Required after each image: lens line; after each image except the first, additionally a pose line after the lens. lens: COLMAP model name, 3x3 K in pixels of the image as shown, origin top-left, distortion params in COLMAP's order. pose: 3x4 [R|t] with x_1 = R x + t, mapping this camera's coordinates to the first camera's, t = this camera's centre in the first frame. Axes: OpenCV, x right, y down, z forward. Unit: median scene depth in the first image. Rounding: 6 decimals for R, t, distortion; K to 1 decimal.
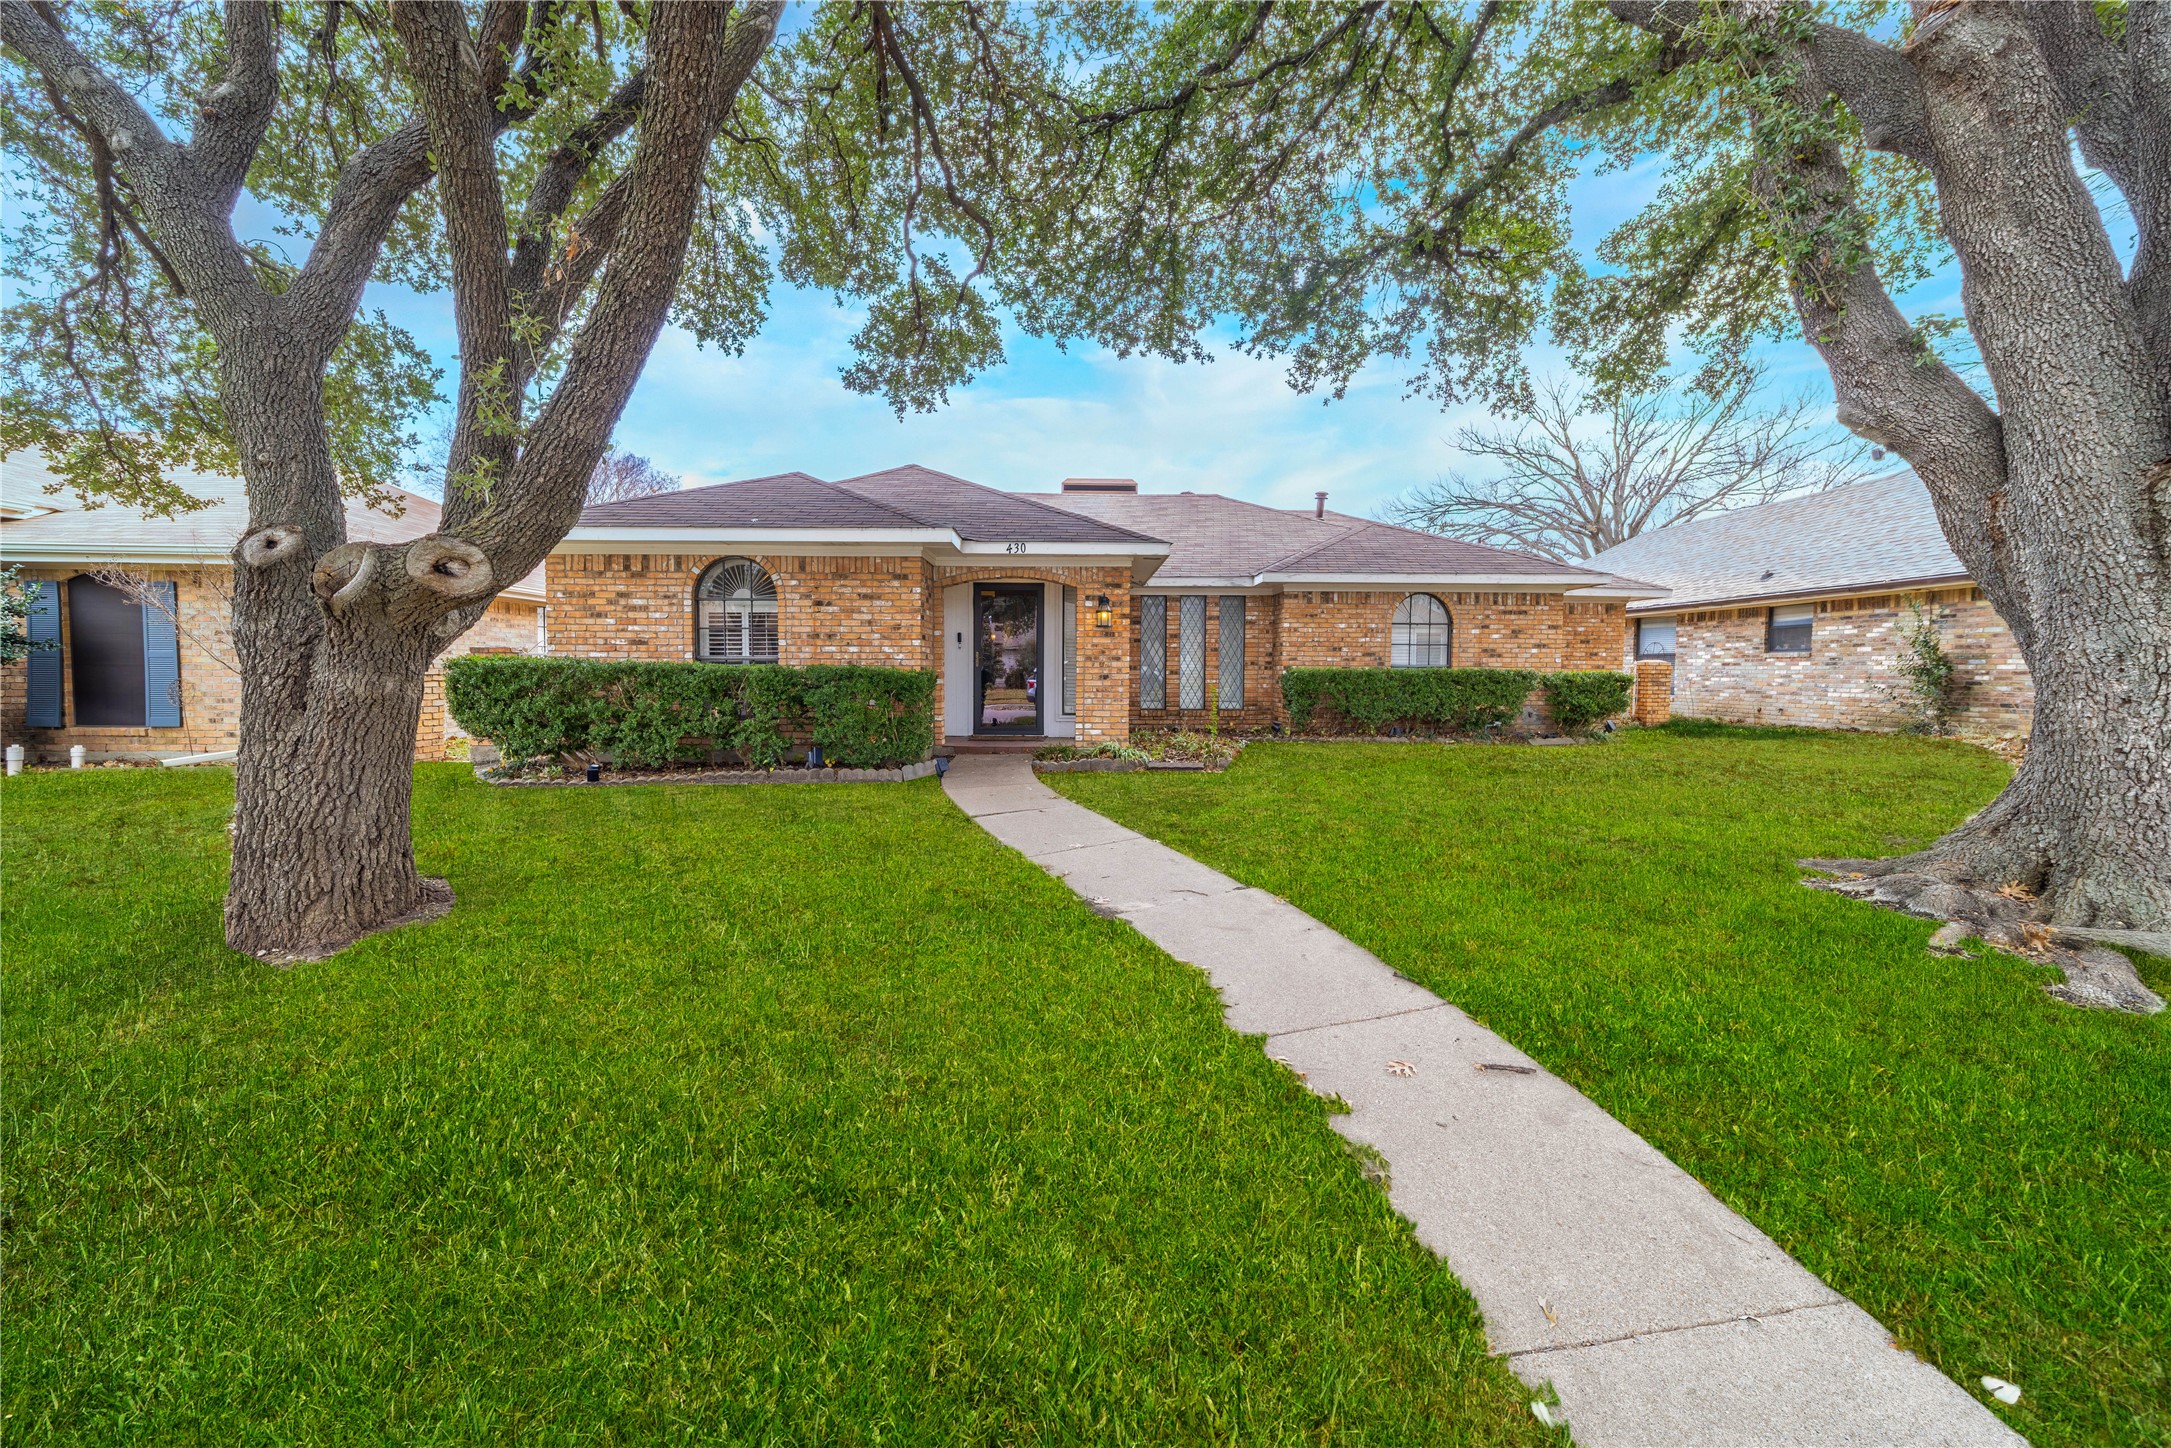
lens RADIAL K [[900.8, 0, 1085.5], [0, 900.8, 724.0], [0, 0, 1]] dist [0.025772, 0.000189]
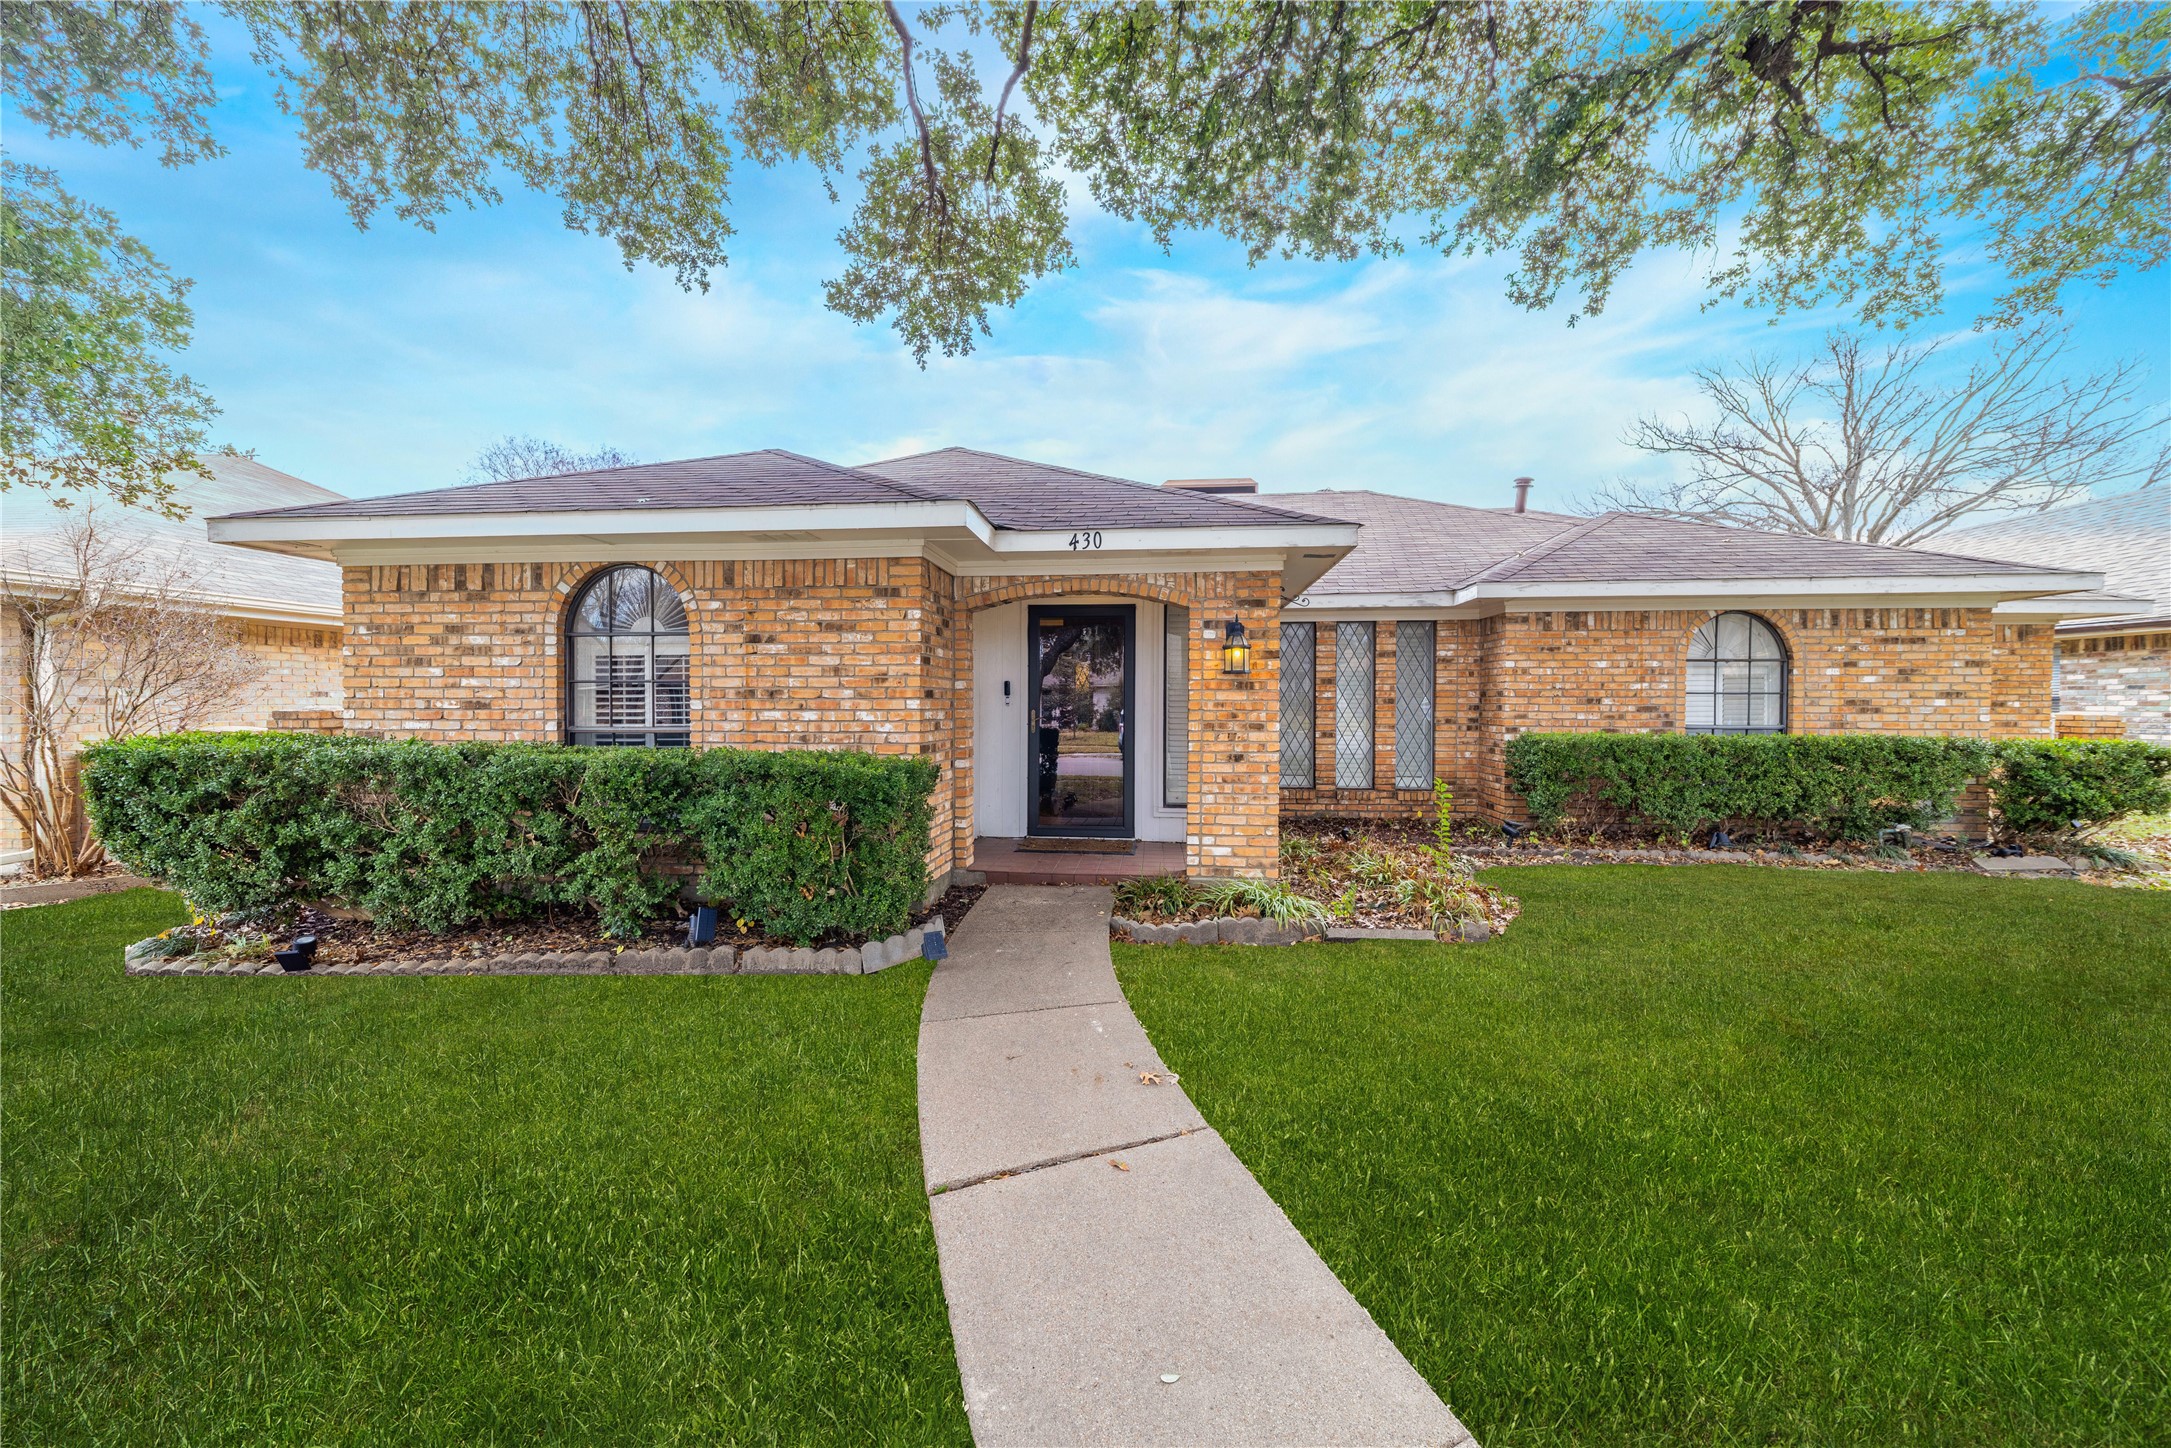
lens RADIAL K [[900.8, 0, 1085.5], [0, 900.8, 724.0], [0, 0, 1]] dist [0.025772, 0.000189]
pose [[0.994270, -0.001510, -0.106884, -0.013187], [-0.002579, 0.999271, -0.038102, -0.048634], [0.106864, 0.038159, 0.993541, 0.380521]]
